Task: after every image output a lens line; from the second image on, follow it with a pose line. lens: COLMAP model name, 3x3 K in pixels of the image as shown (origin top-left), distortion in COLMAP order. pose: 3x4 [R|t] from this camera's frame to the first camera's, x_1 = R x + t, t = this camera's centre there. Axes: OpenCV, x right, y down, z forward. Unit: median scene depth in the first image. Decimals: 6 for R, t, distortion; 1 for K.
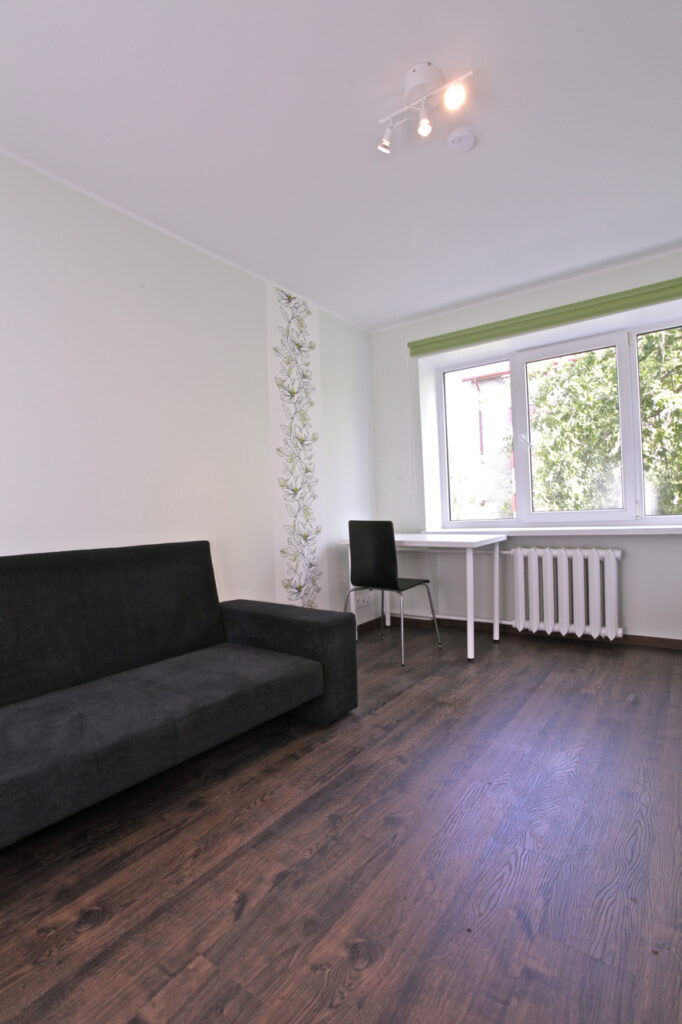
lens RADIAL K [[501.7, 0, 341.0], [0, 501.7, 512.0], [0, 0, 1]] dist [-0.069372, 0.026894]
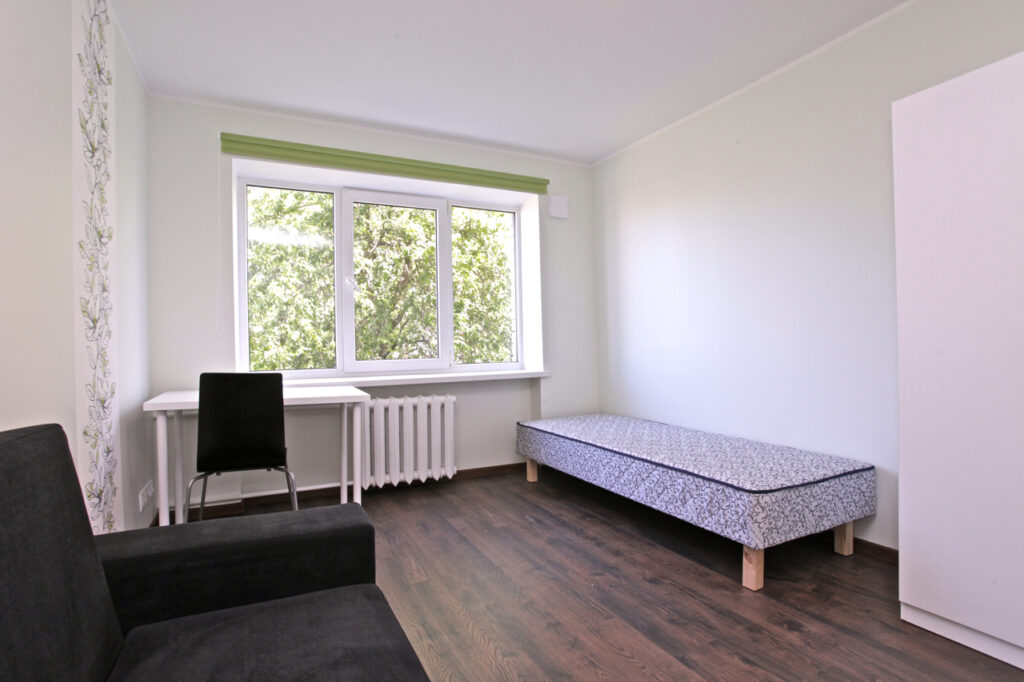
lens RADIAL K [[501.7, 0, 505.9], [0, 501.7, 348.6], [0, 0, 1]] dist [-0.069372, 0.026894]
pose [[0.474338, 0.022616, 0.880052, -0.449180], [0.000285, 0.999666, -0.025843, 0.002106], [-0.880343, 0.012510, 0.474173, 0.434162]]
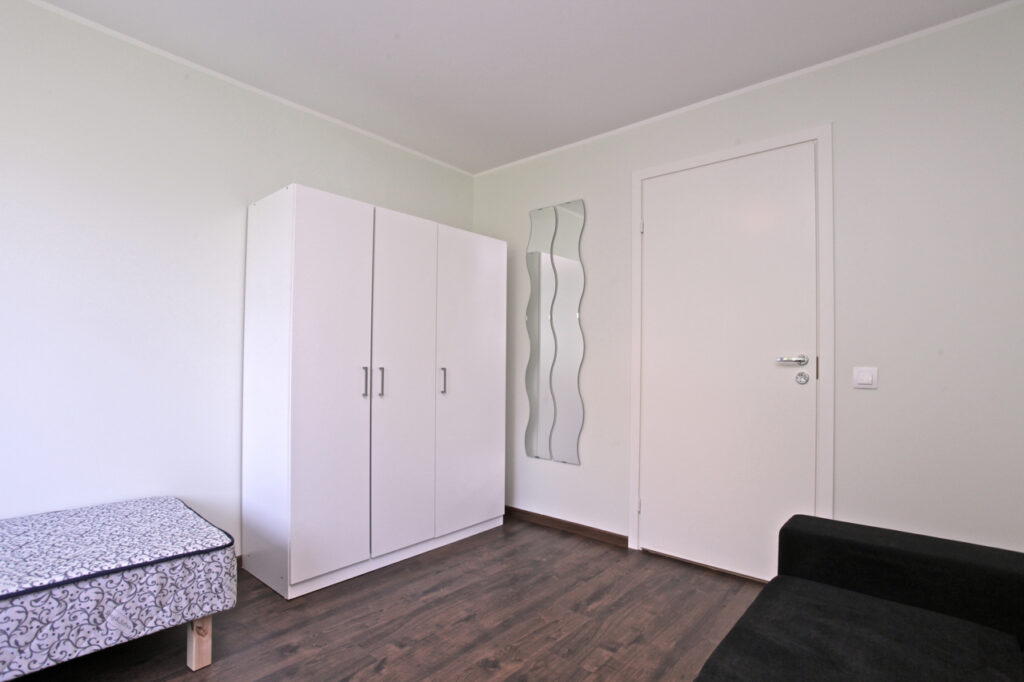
lens RADIAL K [[501.7, 0, 505.9], [0, 501.7, 348.6], [0, 0, 1]] dist [-0.069372, 0.026894]
pose [[-0.994816, 0.021757, 0.099338, -0.076228], [0.018815, 0.999359, -0.030463, -0.035456], [-0.099937, -0.028436, -0.994587, 1.047765]]
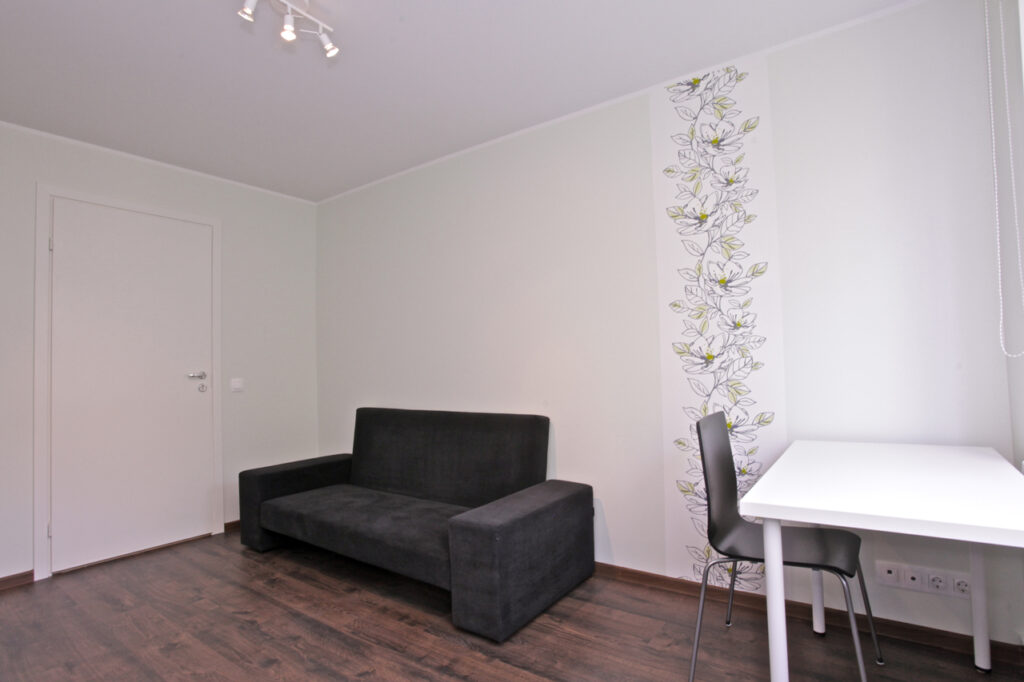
lens RADIAL K [[516.8, 0, 511.0], [0, 516.8, 349.0], [0, 0, 1]] dist [-0.074353, 0.030989]
pose [[0.003947, -0.000873, -0.999992, 0.771931], [0.024730, 0.999694, -0.000775, -0.077785], [0.999686, -0.024727, 0.003967, 0.920585]]
